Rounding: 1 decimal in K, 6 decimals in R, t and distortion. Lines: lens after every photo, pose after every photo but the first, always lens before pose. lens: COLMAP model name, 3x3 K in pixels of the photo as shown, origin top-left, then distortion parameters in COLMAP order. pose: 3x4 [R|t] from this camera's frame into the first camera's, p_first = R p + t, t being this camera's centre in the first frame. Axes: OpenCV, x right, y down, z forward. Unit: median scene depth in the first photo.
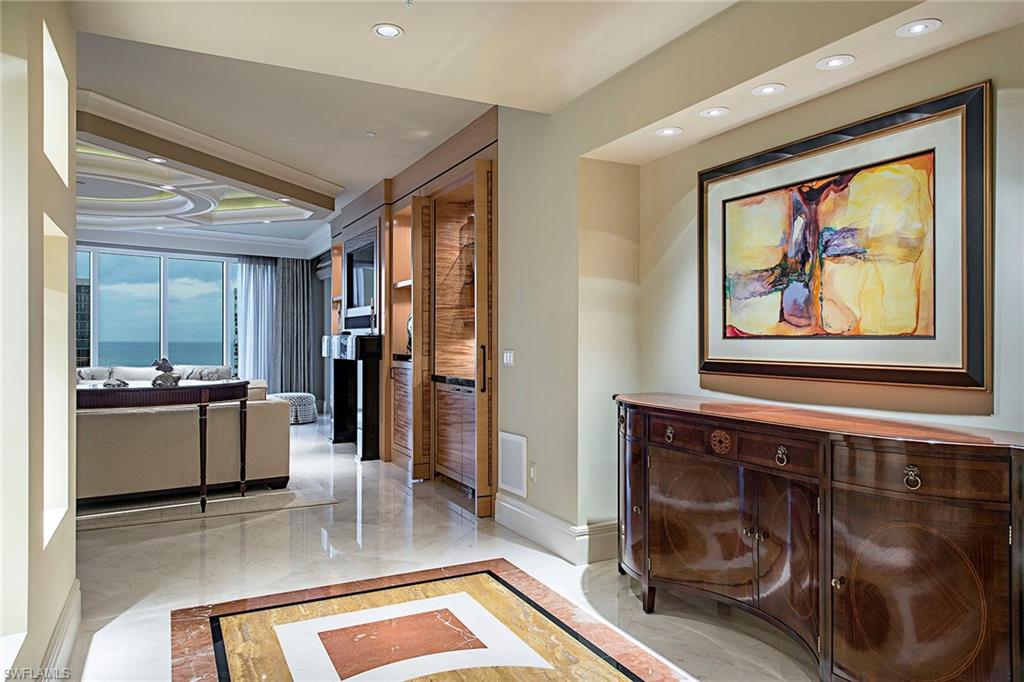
lens RADIAL K [[692.6, 0, 511.8], [0, 692.6, 339.0], [0, 0, 1]] dist [-0.004770, -0.000800]
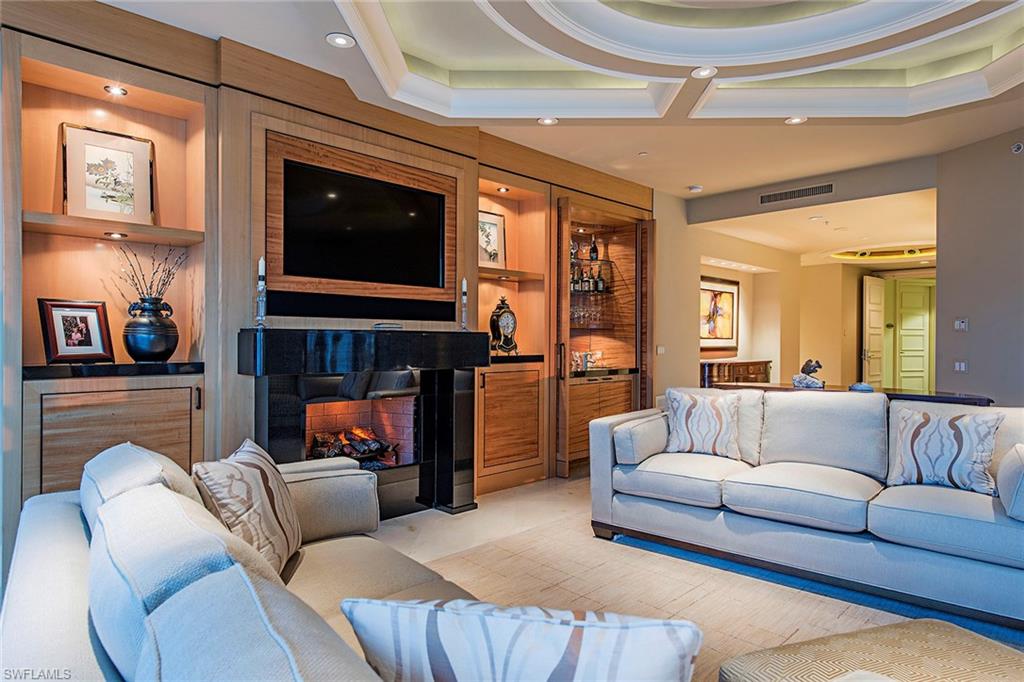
lens RADIAL K [[617.4, 0, 513.2], [0, 617.4, 341.4], [0, 0, 1]] dist [-0.001290, -0.000142]
pose [[-0.323168, -0.018309, 0.946165, -2.016440], [-0.017477, 0.999758, 0.013376, -0.011714], [-0.946180, -0.012213, -0.323409, 2.827593]]
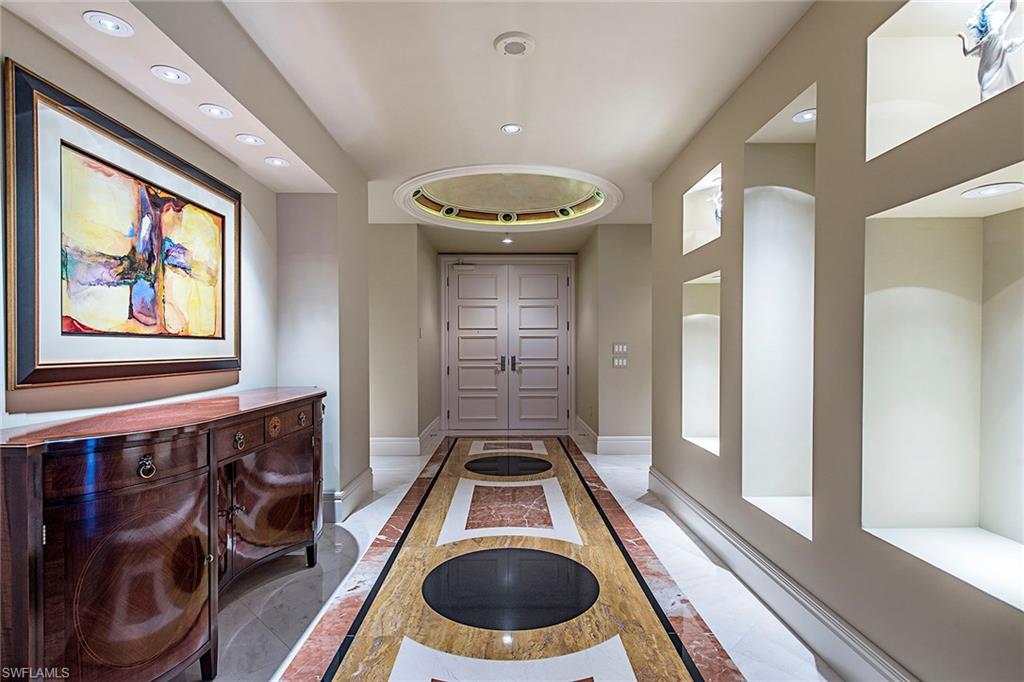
lens RADIAL K [[515.5, 0, 513.3], [0, 515.5, 350.3], [0, 0, 1]] dist [0.005075, 0.000643]
pose [[-0.901928, -0.006688, 0.431835, -0.392040], [-0.004984, 0.999975, 0.005079, 0.012208], [-0.431858, 0.002428, -0.901938, 1.459261]]
